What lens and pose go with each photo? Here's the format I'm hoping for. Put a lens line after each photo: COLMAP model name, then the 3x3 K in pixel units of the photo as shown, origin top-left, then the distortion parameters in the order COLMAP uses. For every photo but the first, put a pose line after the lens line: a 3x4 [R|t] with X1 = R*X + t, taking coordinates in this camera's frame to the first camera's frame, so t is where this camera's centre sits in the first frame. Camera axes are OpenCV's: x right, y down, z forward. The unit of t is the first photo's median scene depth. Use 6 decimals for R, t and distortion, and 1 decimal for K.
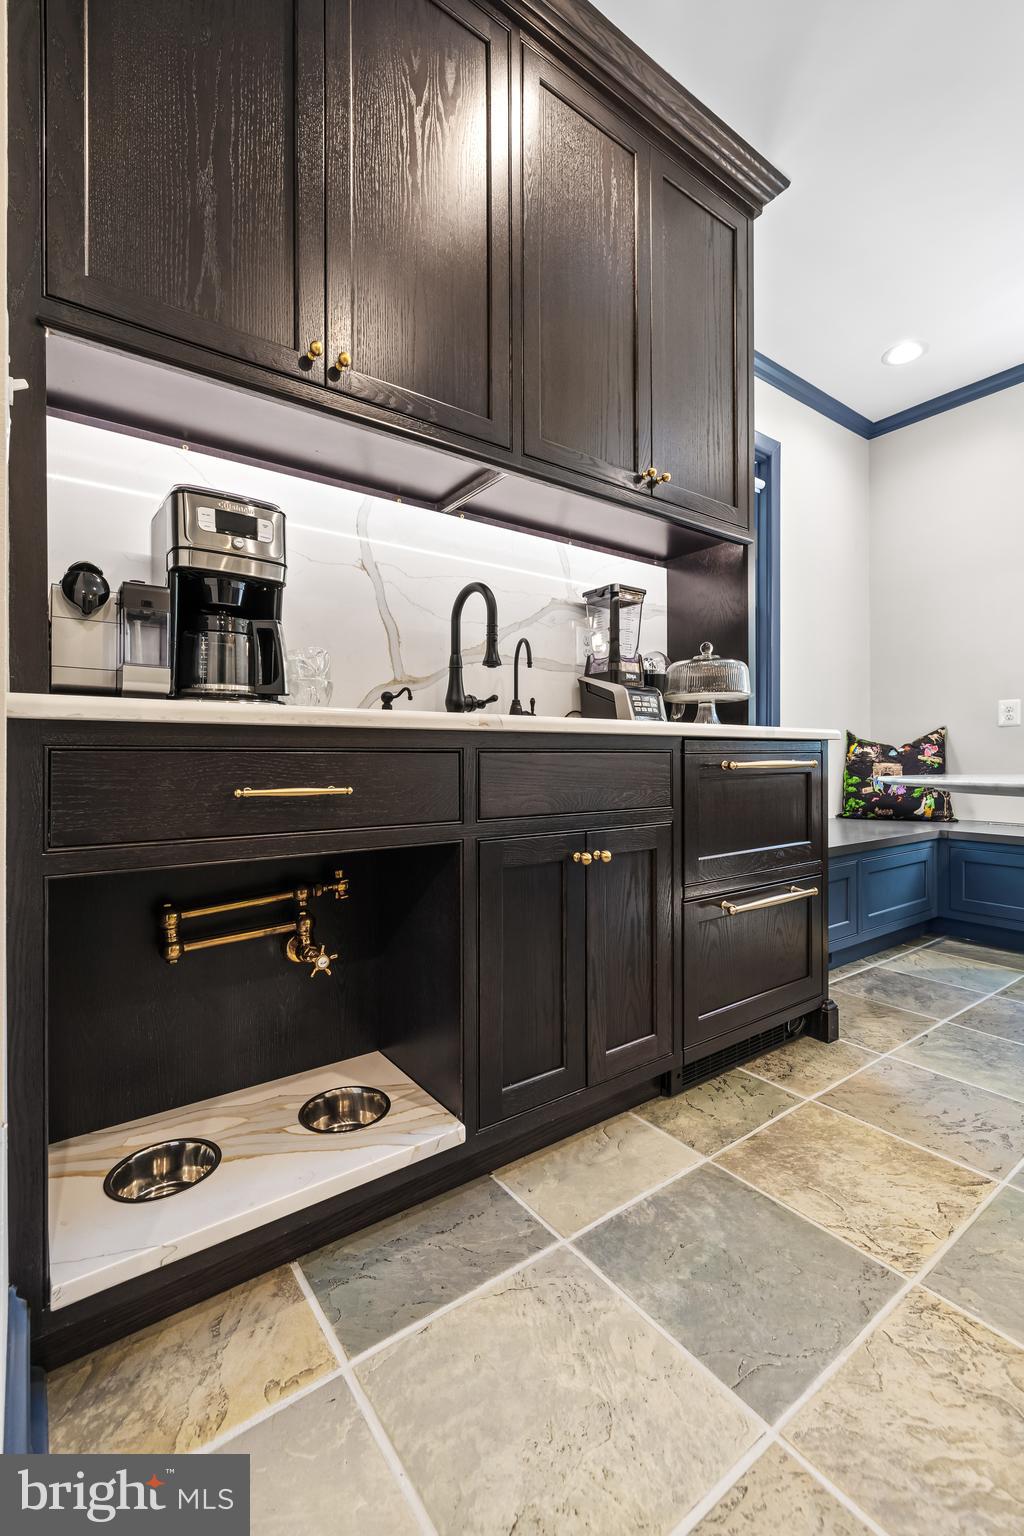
lens RADIAL K [[654.5, 0, 511.2], [0, 654.5, 756.0], [0, 0, 1]] dist [0.001728, 0.000339]
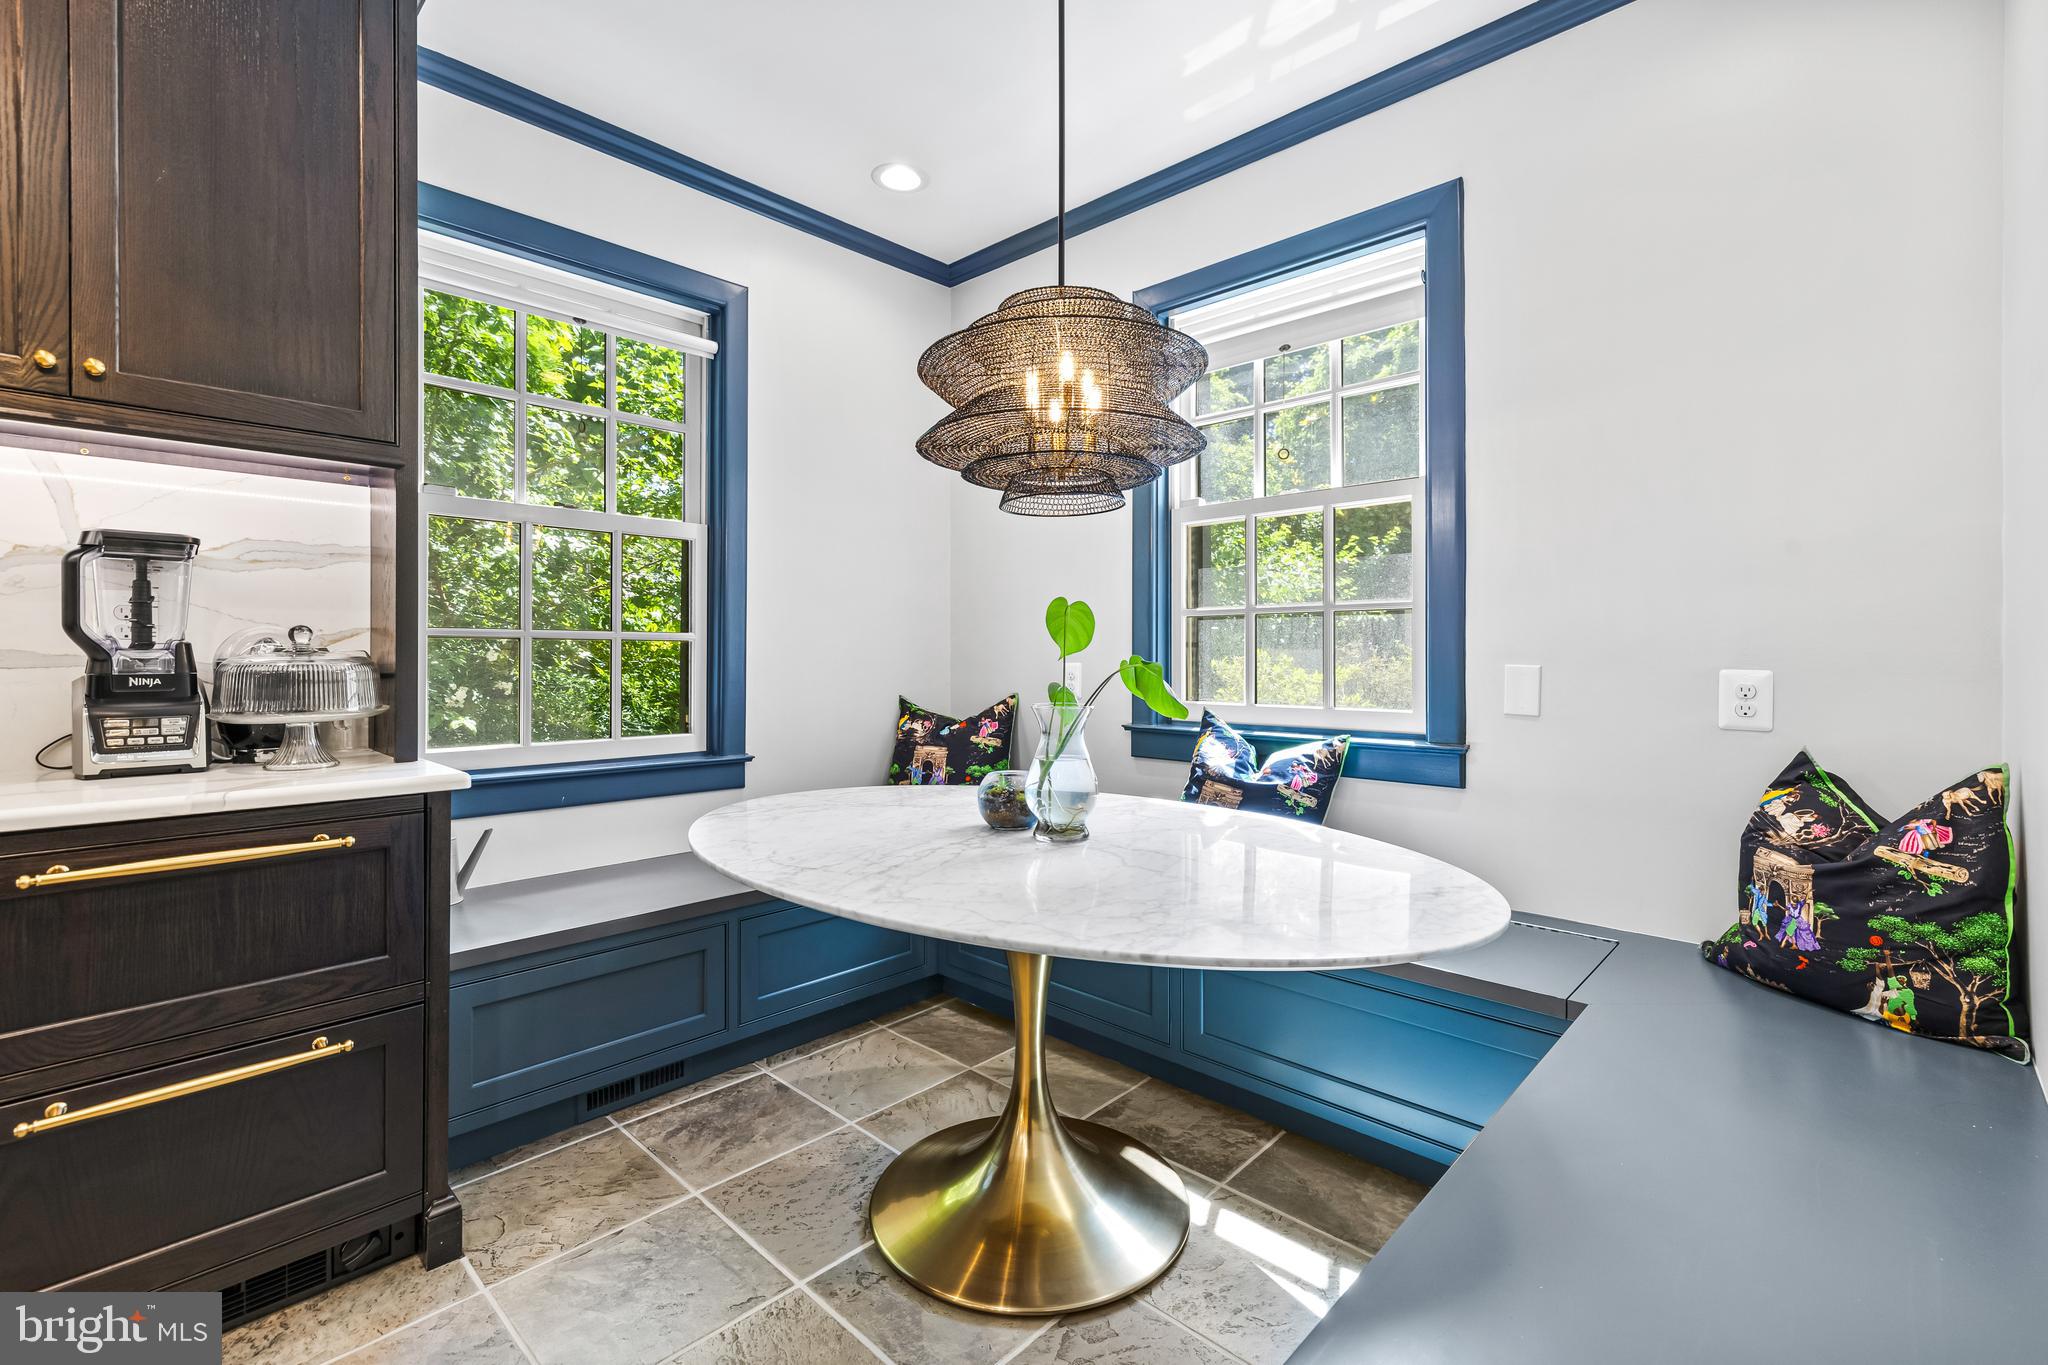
lens RADIAL K [[897.9, 0, 1029.8], [0, 897.9, 653.7], [0, 0, 1]] dist [0.003818, 0.000382]
pose [[0.983187, 0.004899, 0.182537, 1.132401], [-0.005055, 0.999987, 0.000390, -0.205517], [-0.182533, -0.001306, 0.983199, 0.044362]]
